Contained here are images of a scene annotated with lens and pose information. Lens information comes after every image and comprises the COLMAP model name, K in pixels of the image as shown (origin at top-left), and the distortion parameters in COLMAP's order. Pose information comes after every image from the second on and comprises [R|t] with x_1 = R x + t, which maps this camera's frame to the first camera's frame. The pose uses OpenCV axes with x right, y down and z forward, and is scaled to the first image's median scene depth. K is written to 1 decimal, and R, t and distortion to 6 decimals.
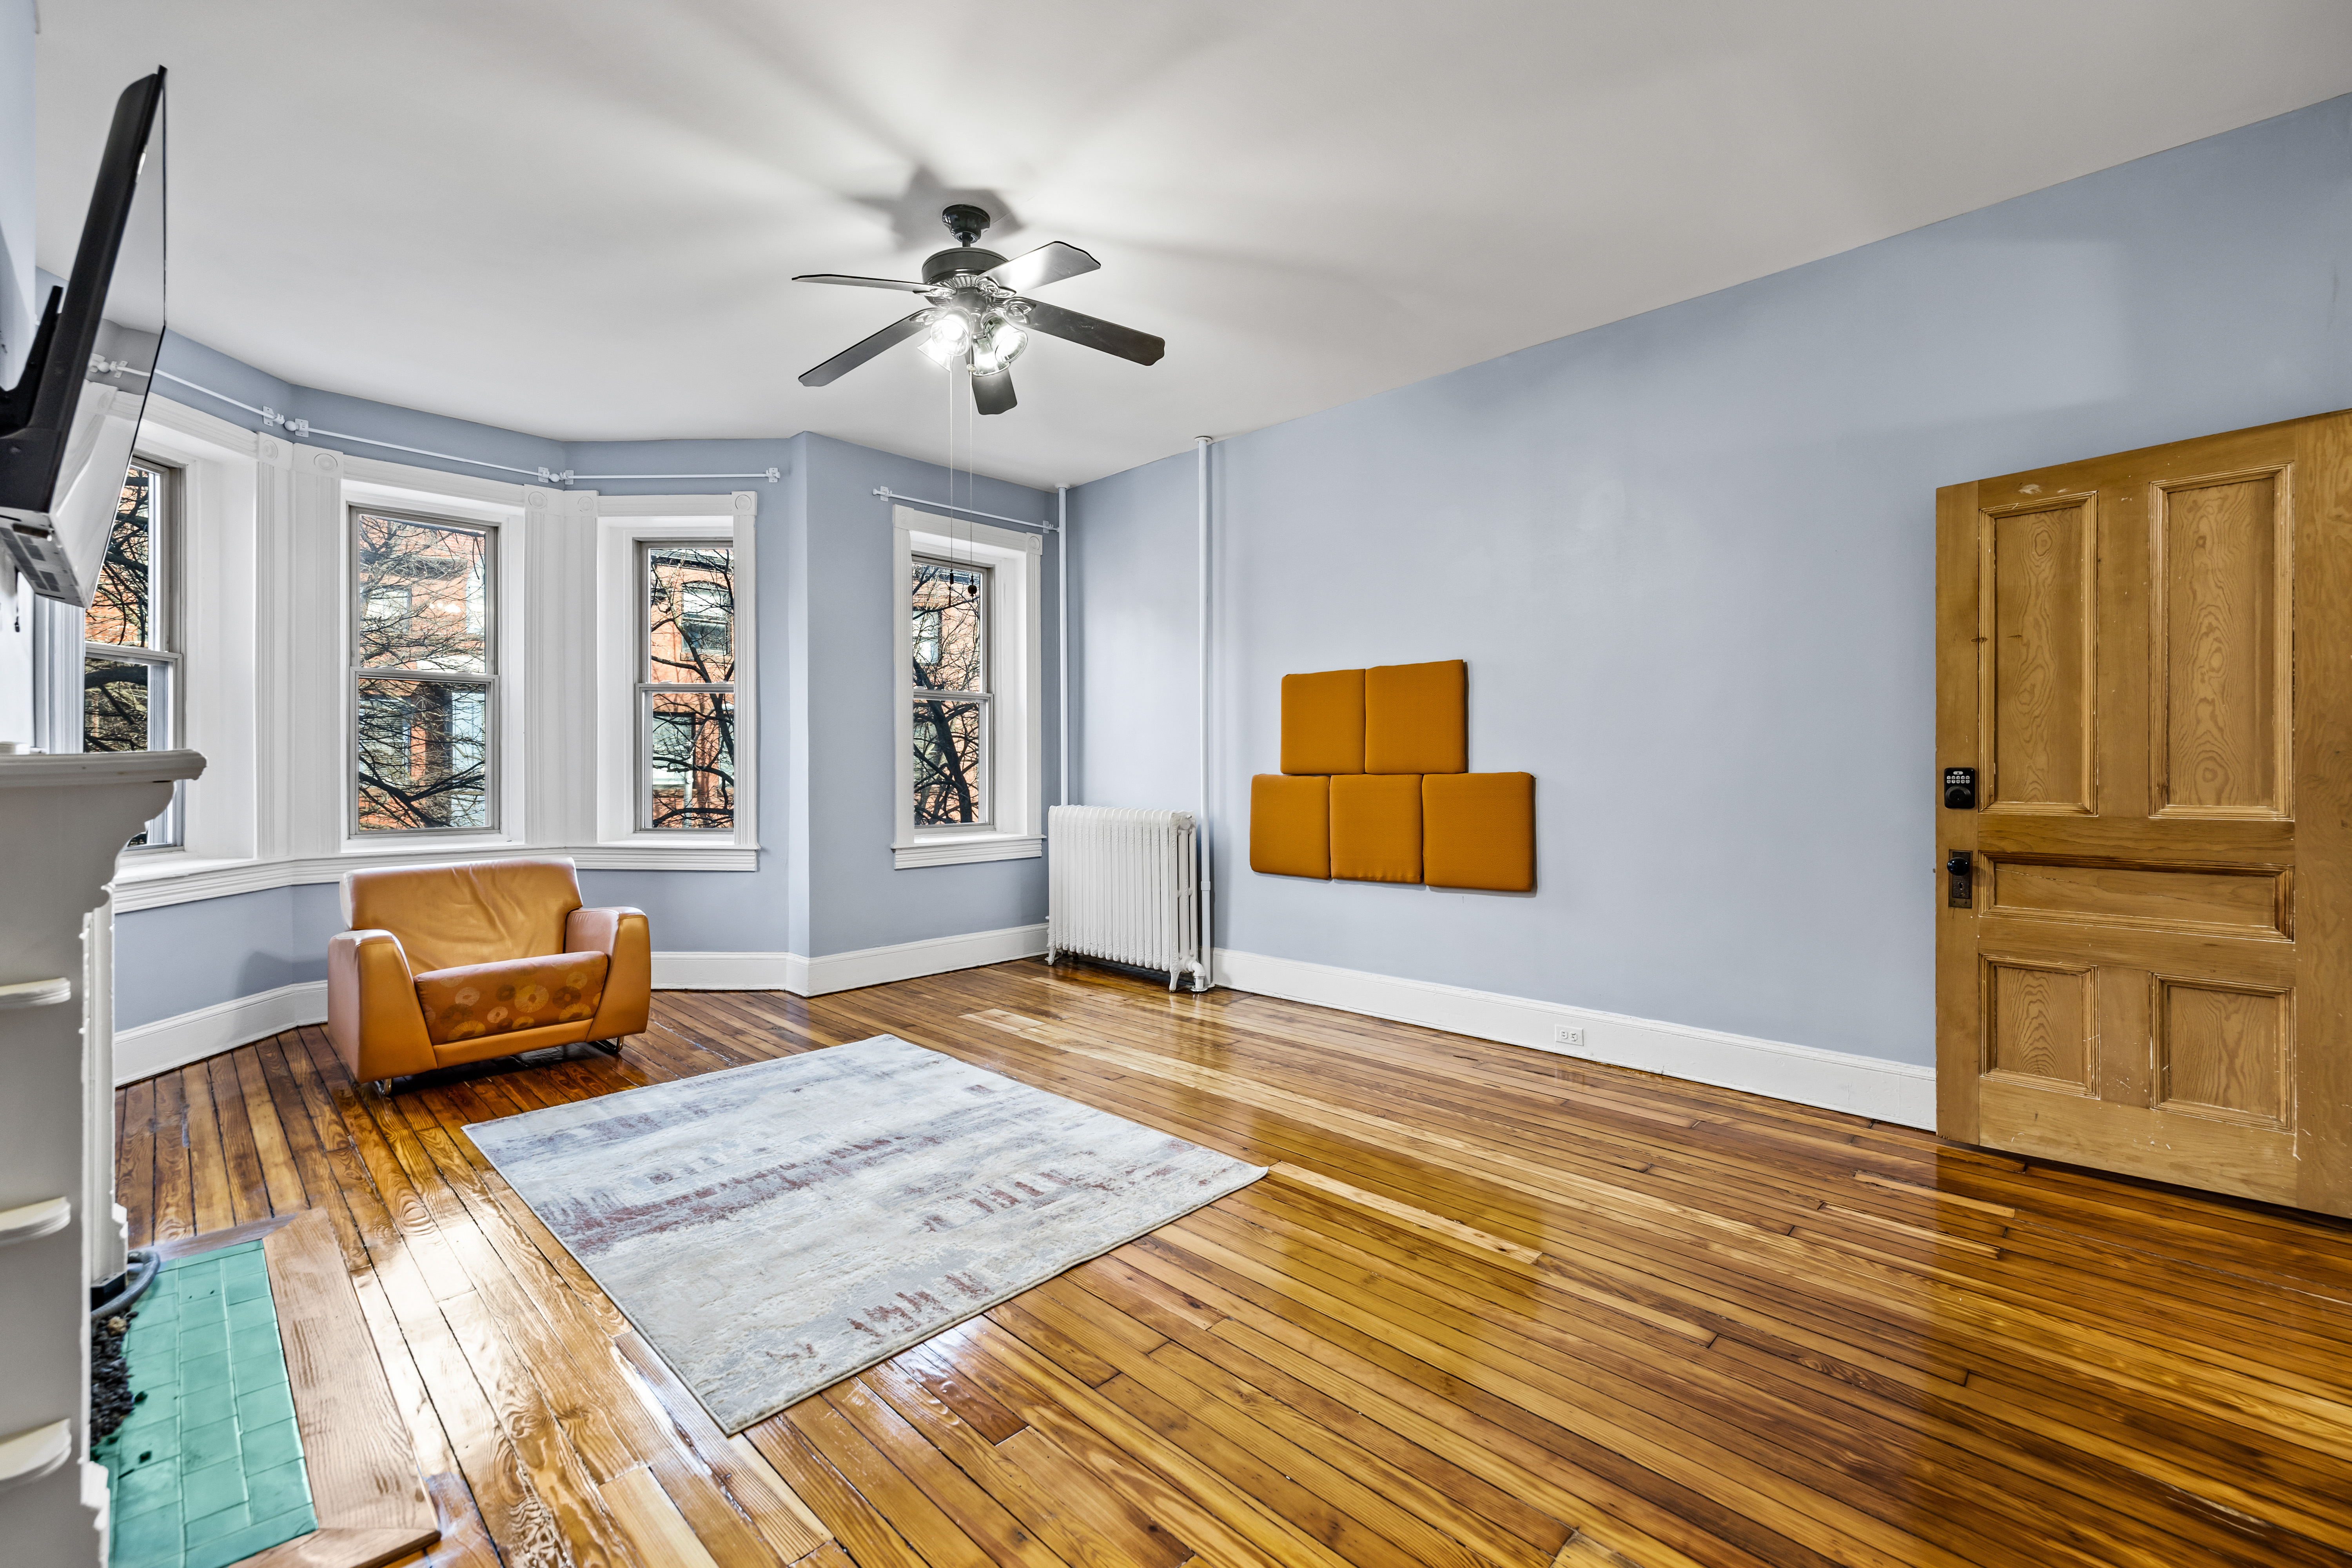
lens RADIAL K [[997.9, 0, 1179.8], [0, 997.9, 767.6], [0, 0, 1]] dist [0.002627, -0.000221]
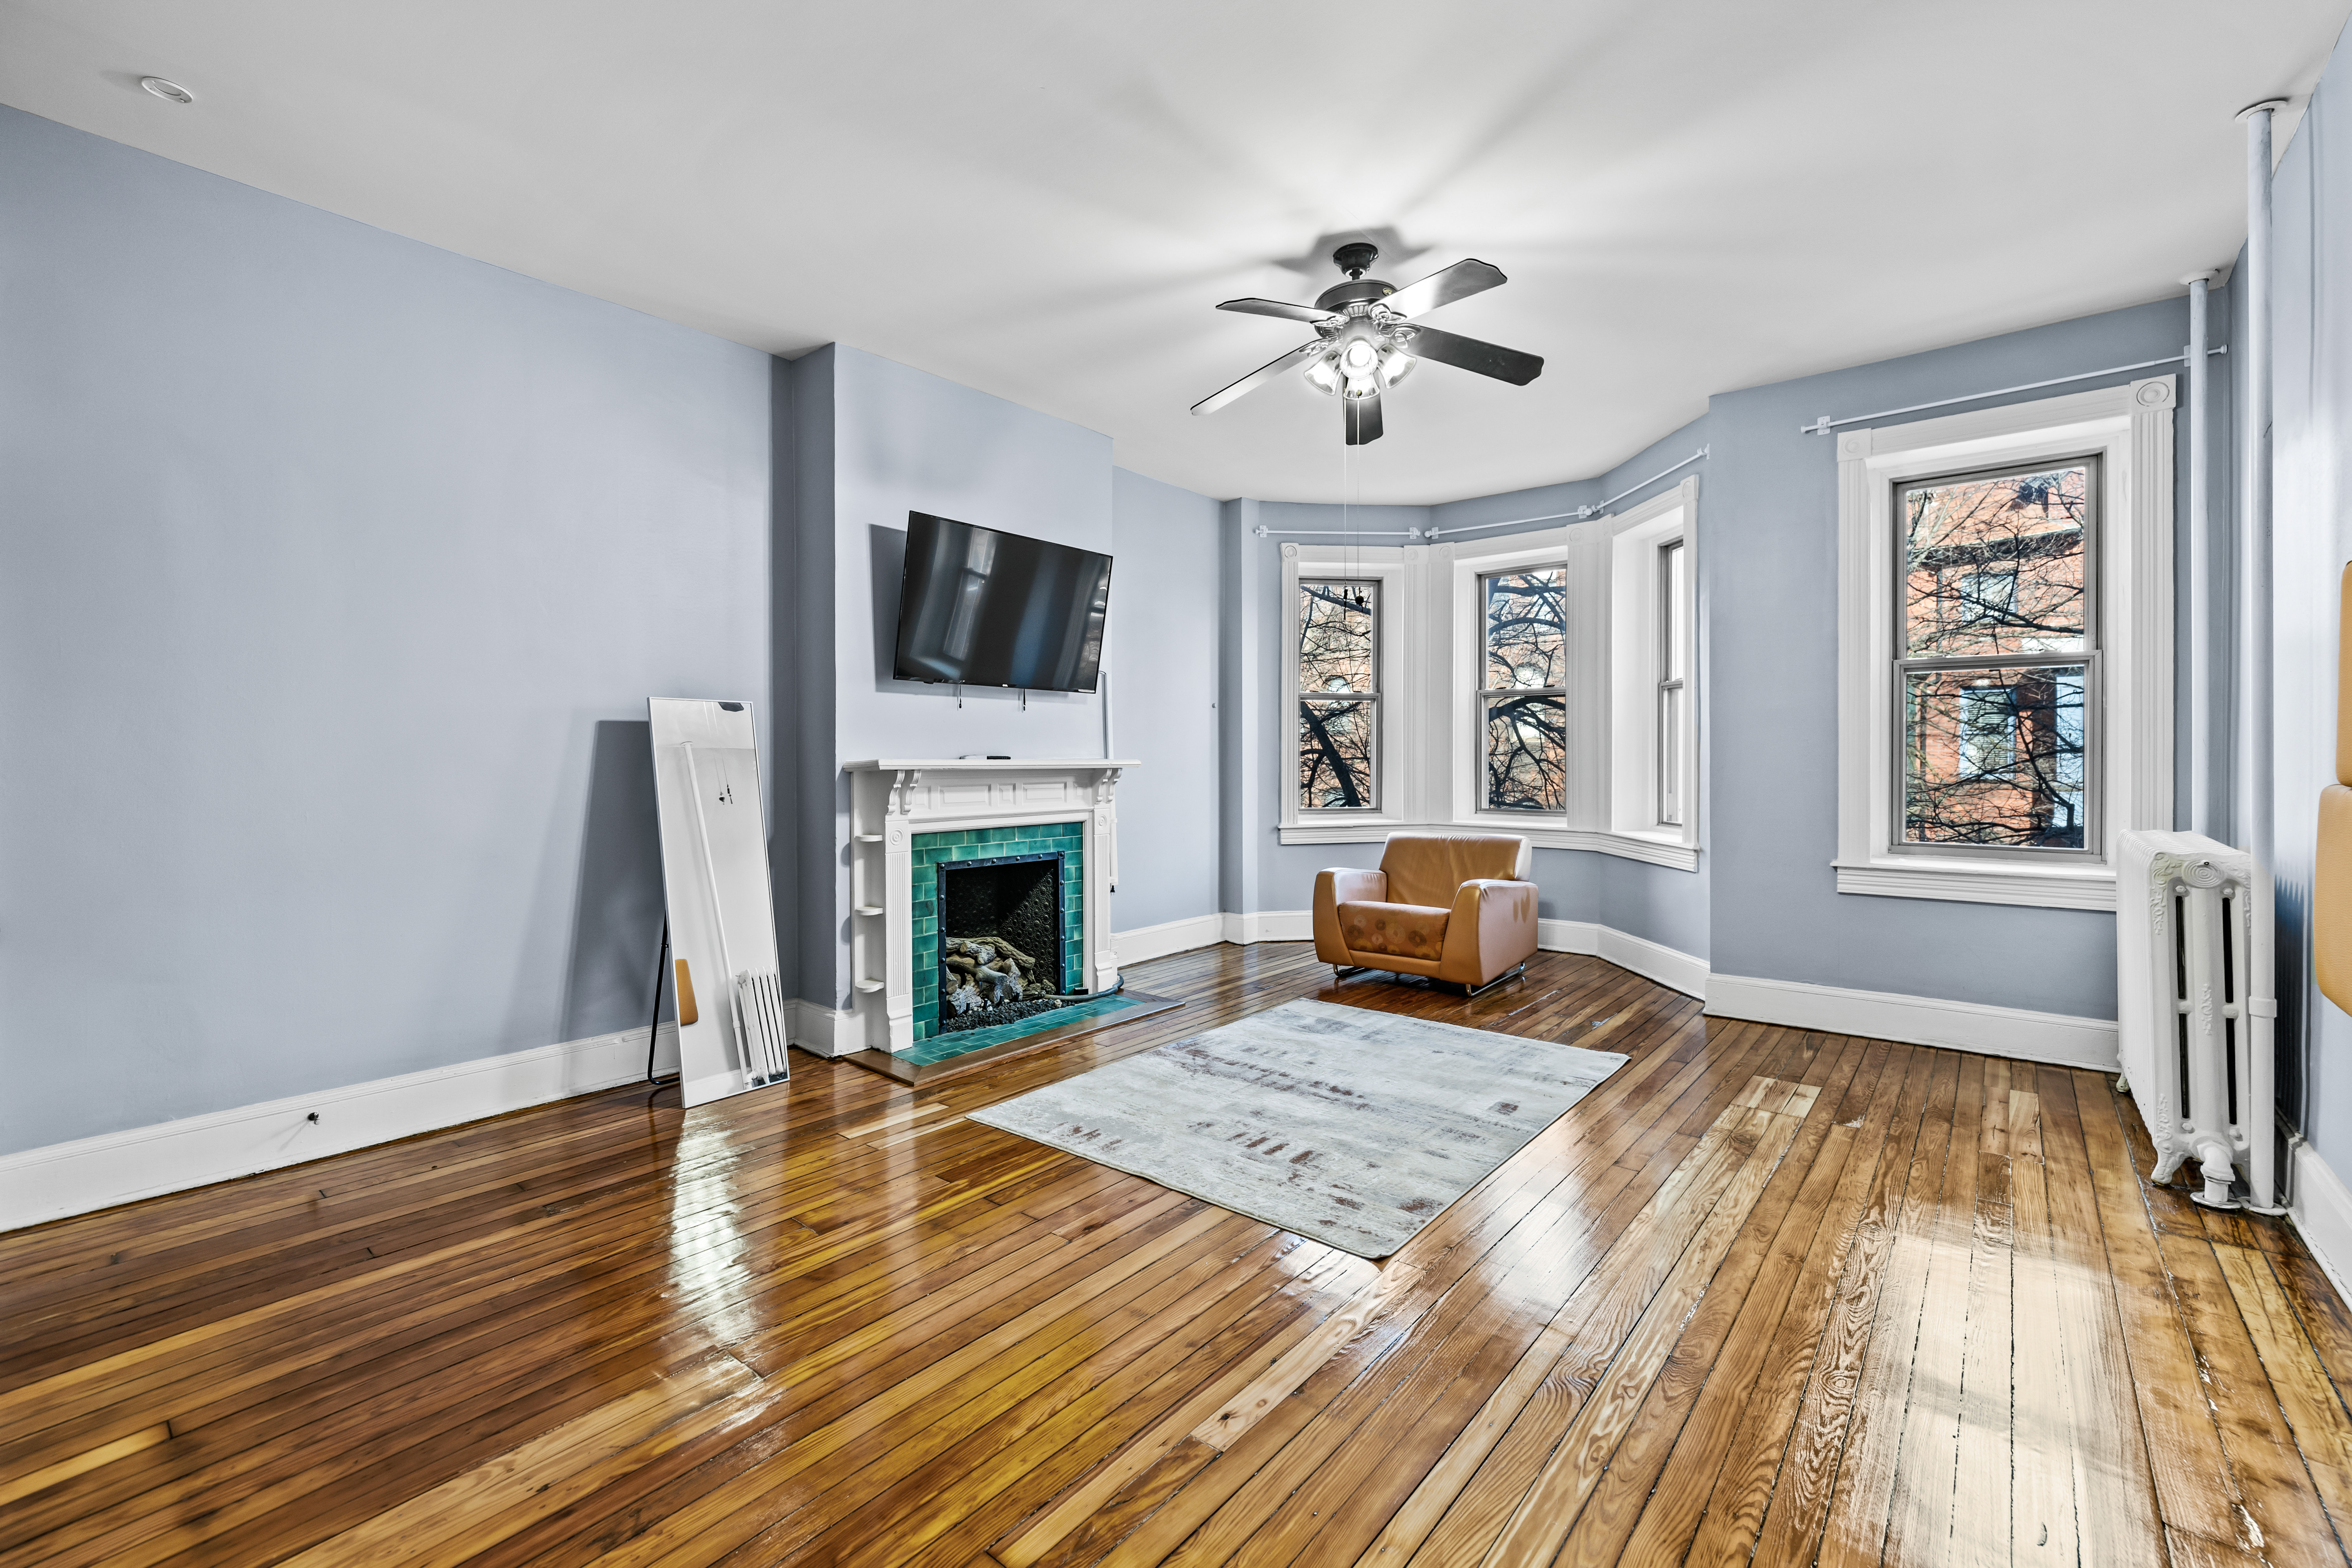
lens RADIAL K [[997.9, 0, 1144.2], [0, 997.9, 766.1], [0, 0, 1]] dist [0.002627, -0.000221]
pose [[0.057137, 0.008692, -0.998329, 0.855415], [0.001405, 0.999960, 0.008786, -0.012029], [0.998365, -0.001904, 0.057122, 0.718073]]
